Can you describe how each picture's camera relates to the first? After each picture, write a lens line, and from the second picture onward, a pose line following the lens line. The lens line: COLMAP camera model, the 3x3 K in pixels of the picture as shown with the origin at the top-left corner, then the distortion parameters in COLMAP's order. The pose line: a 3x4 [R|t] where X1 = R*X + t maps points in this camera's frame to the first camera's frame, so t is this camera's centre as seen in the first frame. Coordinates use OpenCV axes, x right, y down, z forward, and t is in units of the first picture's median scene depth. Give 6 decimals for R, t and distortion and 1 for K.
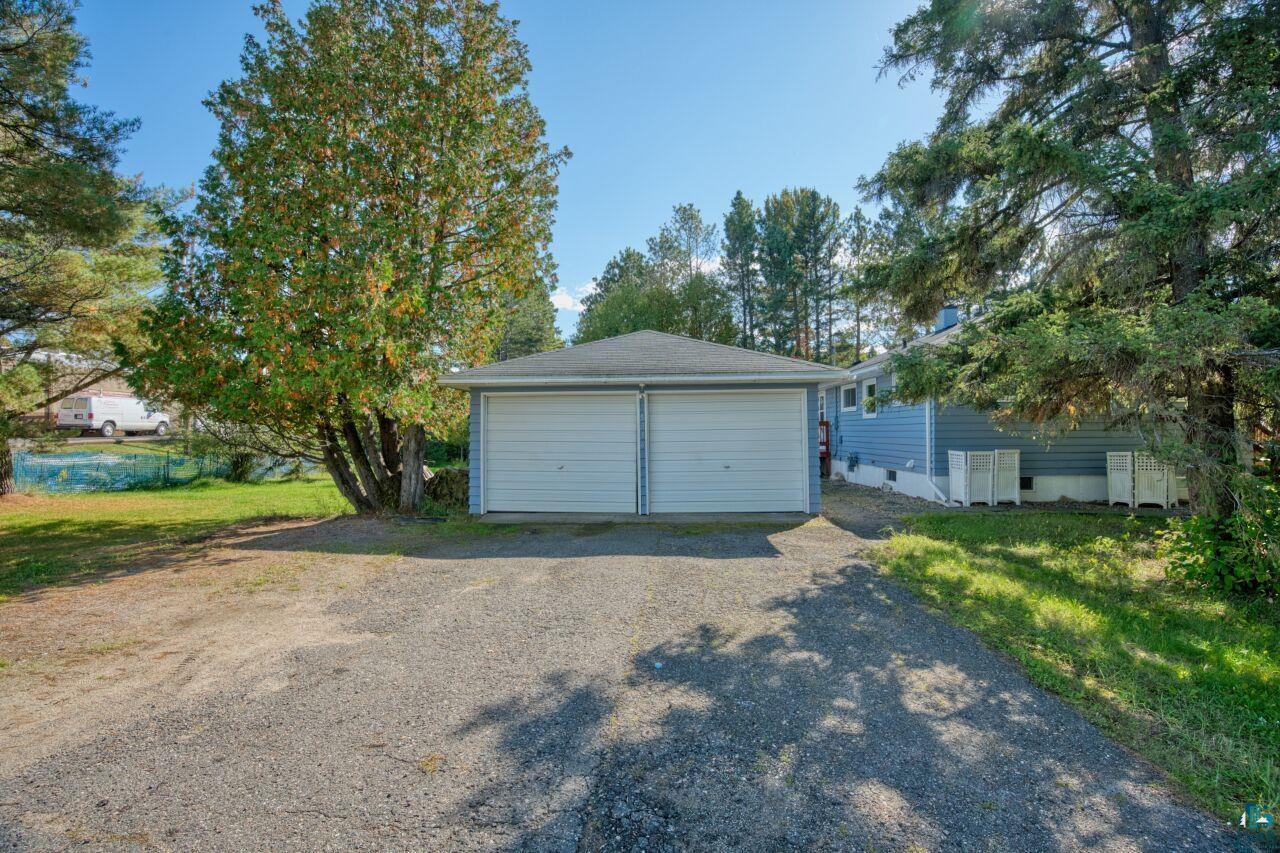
lens RADIAL K [[544.3, 0, 640.0], [0, 544.3, 426.5], [0, 0, 1]] dist [-0.073635, -0.000180]
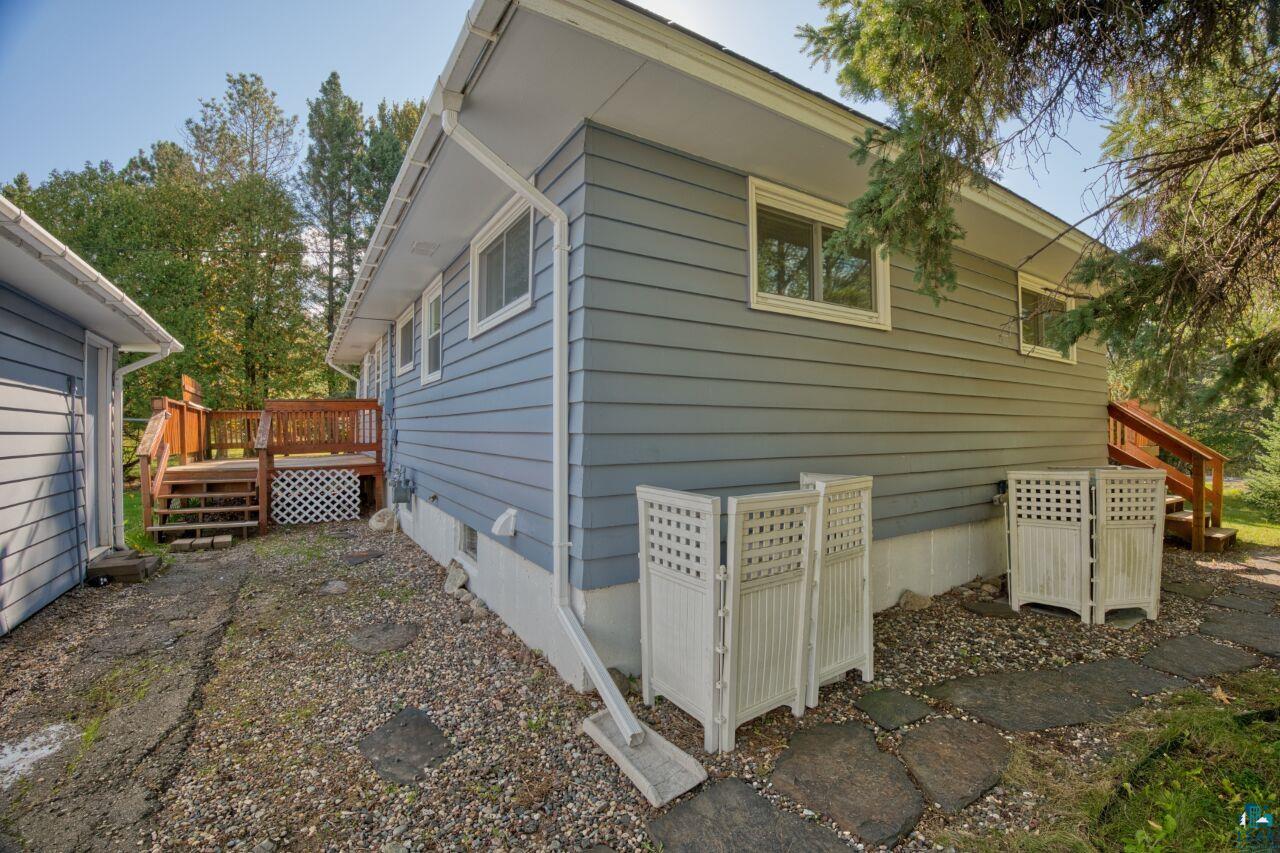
lens RADIAL K [[512.0, 0, 641.0], [0, 512.0, 422.0], [0, 0, 1]] dist [-0.025726, -0.000798]
pose [[0.814429, 0.015899, 0.580045, 0.140266], [-0.012943, 0.999874, -0.009234, 0.006072], [-0.580118, 0.000013, 0.814532, 0.253618]]
